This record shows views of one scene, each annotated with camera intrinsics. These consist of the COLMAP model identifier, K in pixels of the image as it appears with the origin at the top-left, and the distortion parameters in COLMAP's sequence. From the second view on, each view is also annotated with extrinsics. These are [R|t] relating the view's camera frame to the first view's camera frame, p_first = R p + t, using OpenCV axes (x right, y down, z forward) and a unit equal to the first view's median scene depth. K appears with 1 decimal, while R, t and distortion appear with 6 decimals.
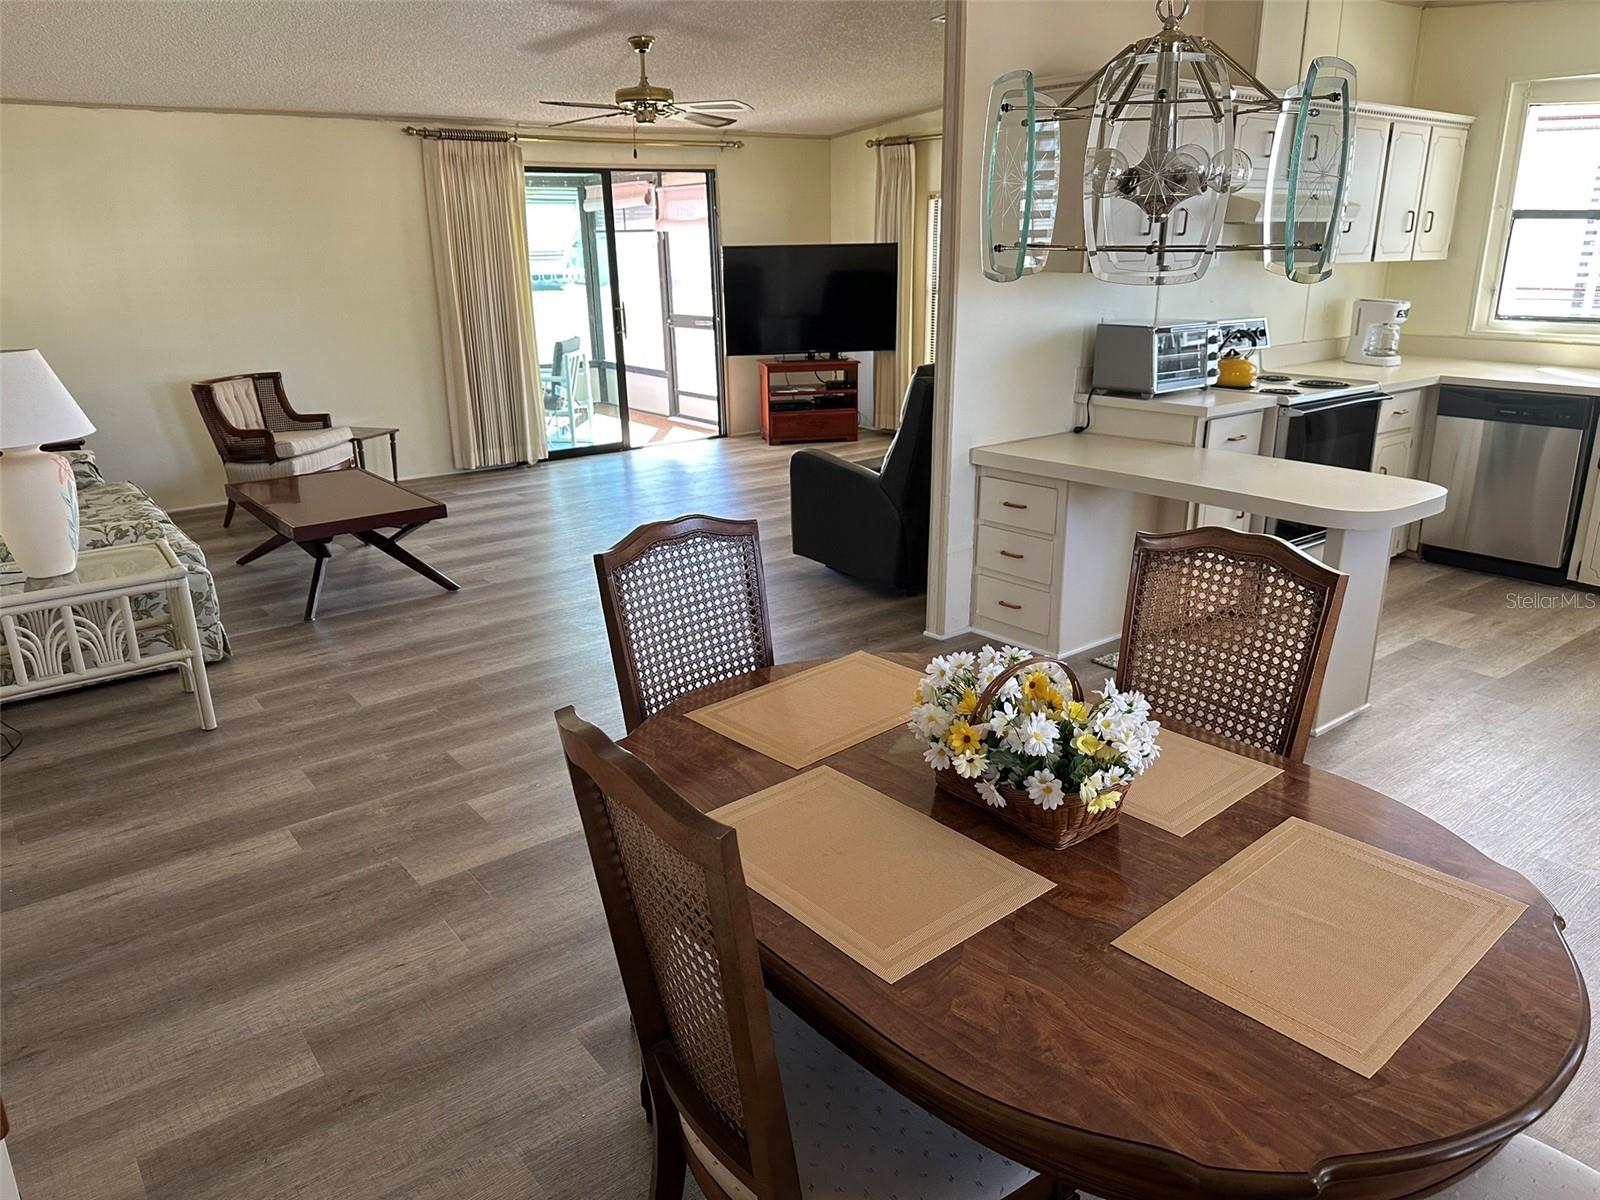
lens RADIAL K [[1103.1, 0, 808.6], [0, 1103.1, 610.0], [0, 0, 1]] dist [0.078514, -0.171724]
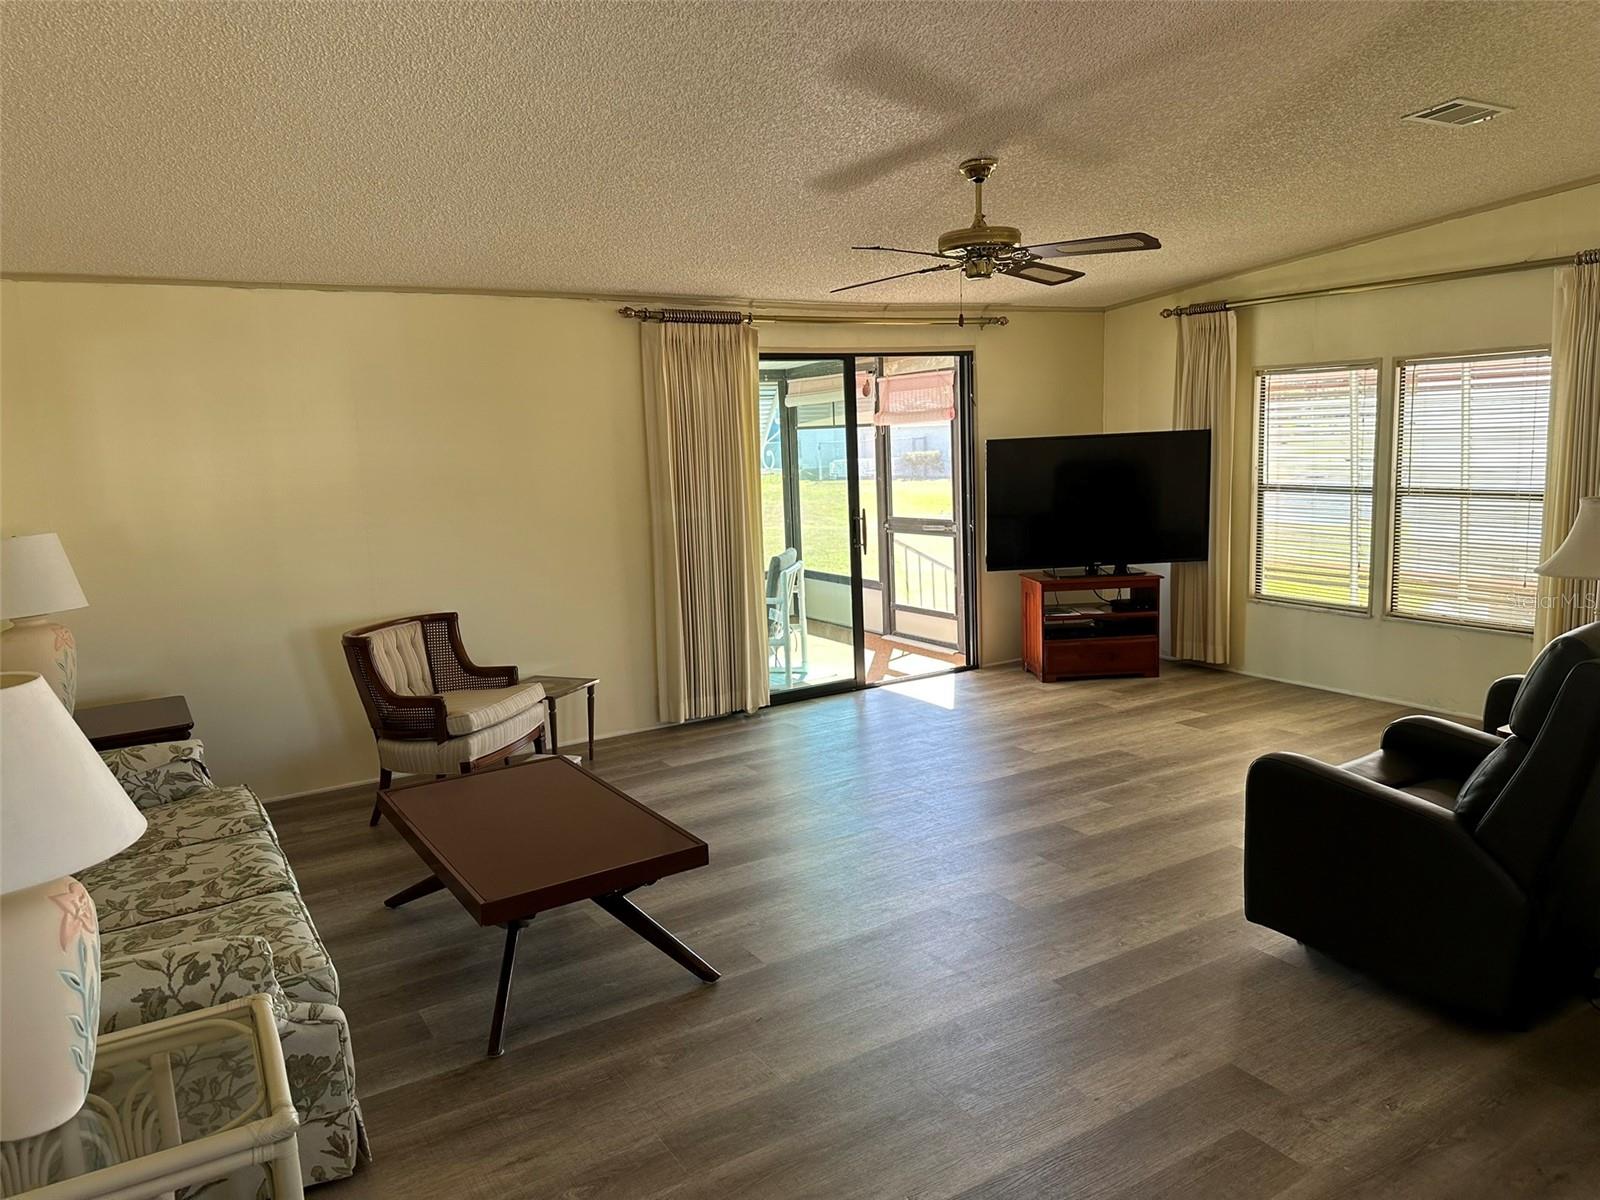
lens RADIAL K [[1103.1, 0, 808.6], [0, 1103.1, 610.0], [0, 0, 1]] dist [0.078514, -0.171724]
pose [[0.994067, -0.008802, -0.108410, -0.138004], [-0.008918, 0.986767, -0.161897, -0.086323], [0.108400, 0.161903, 0.980835, 0.251963]]
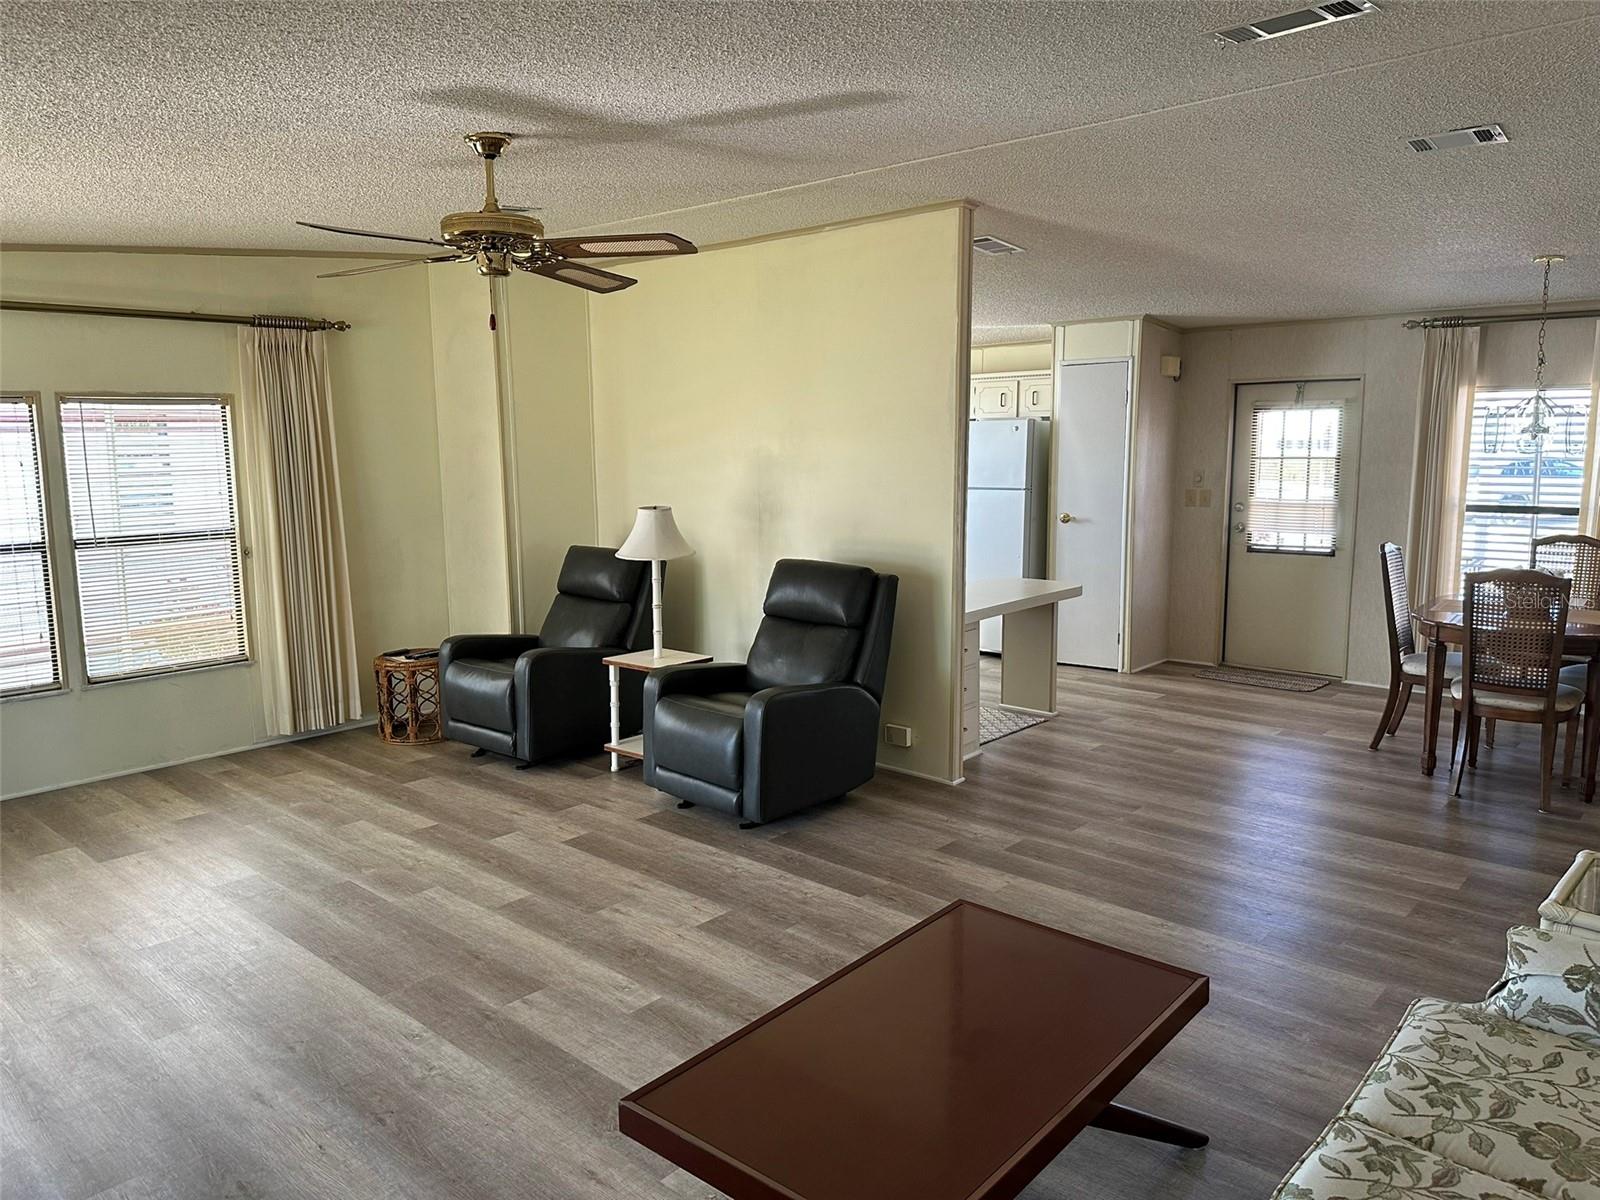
lens RADIAL K [[1070.6, 0, 800.0], [0, 1070.6, 600.0], [0, 0, 1]] dist [0.060774, -0.089146]
pose [[-0.189370, -0.130264, 0.973227, -0.515063], [0.320791, 0.928566, 0.186706, -0.232342], [-0.928026, 0.347559, -0.134054, 0.689345]]
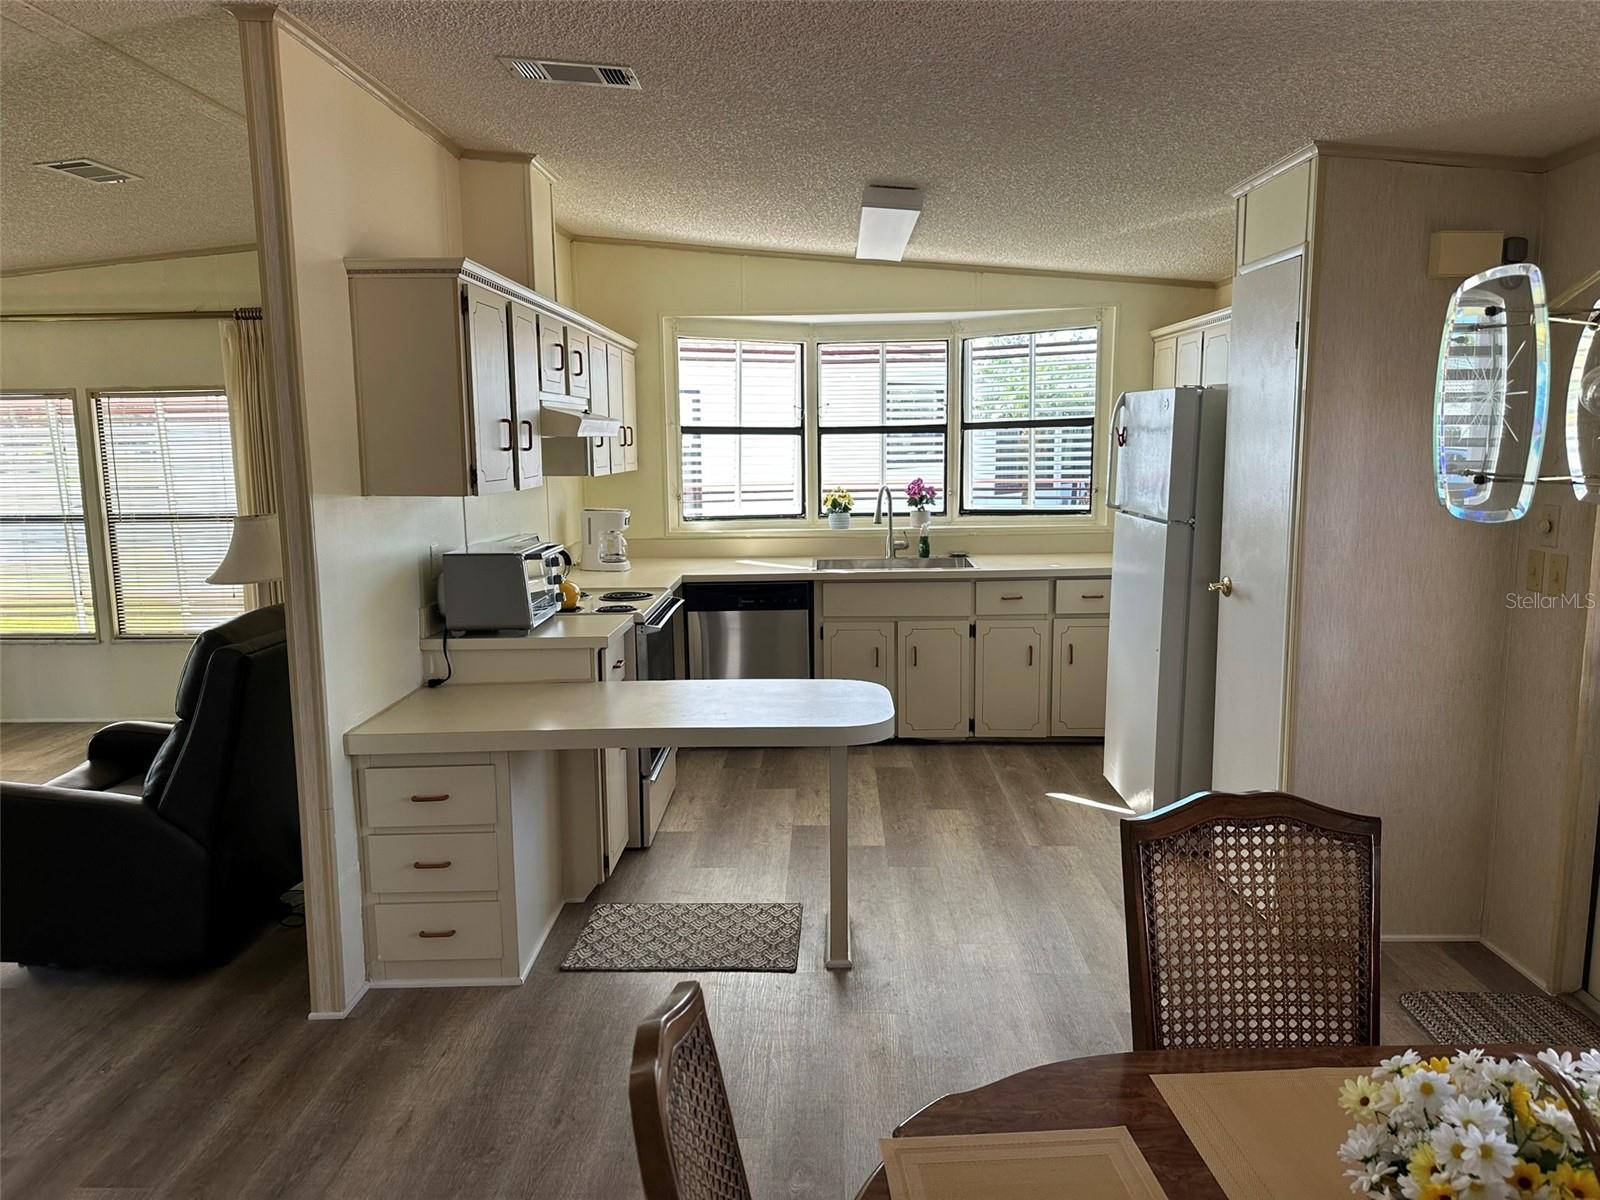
lens RADIAL K [[1118.2, 0, 804.4], [0, 1118.2, 593.8], [0, 0, 1]] dist [0.003733, -0.003318]
pose [[0.629061, -0.105652, 0.770143, -0.126277], [0.248014, 0.966222, -0.070029, -0.065538], [-0.736730, 0.235059, 0.634016, 0.181539]]
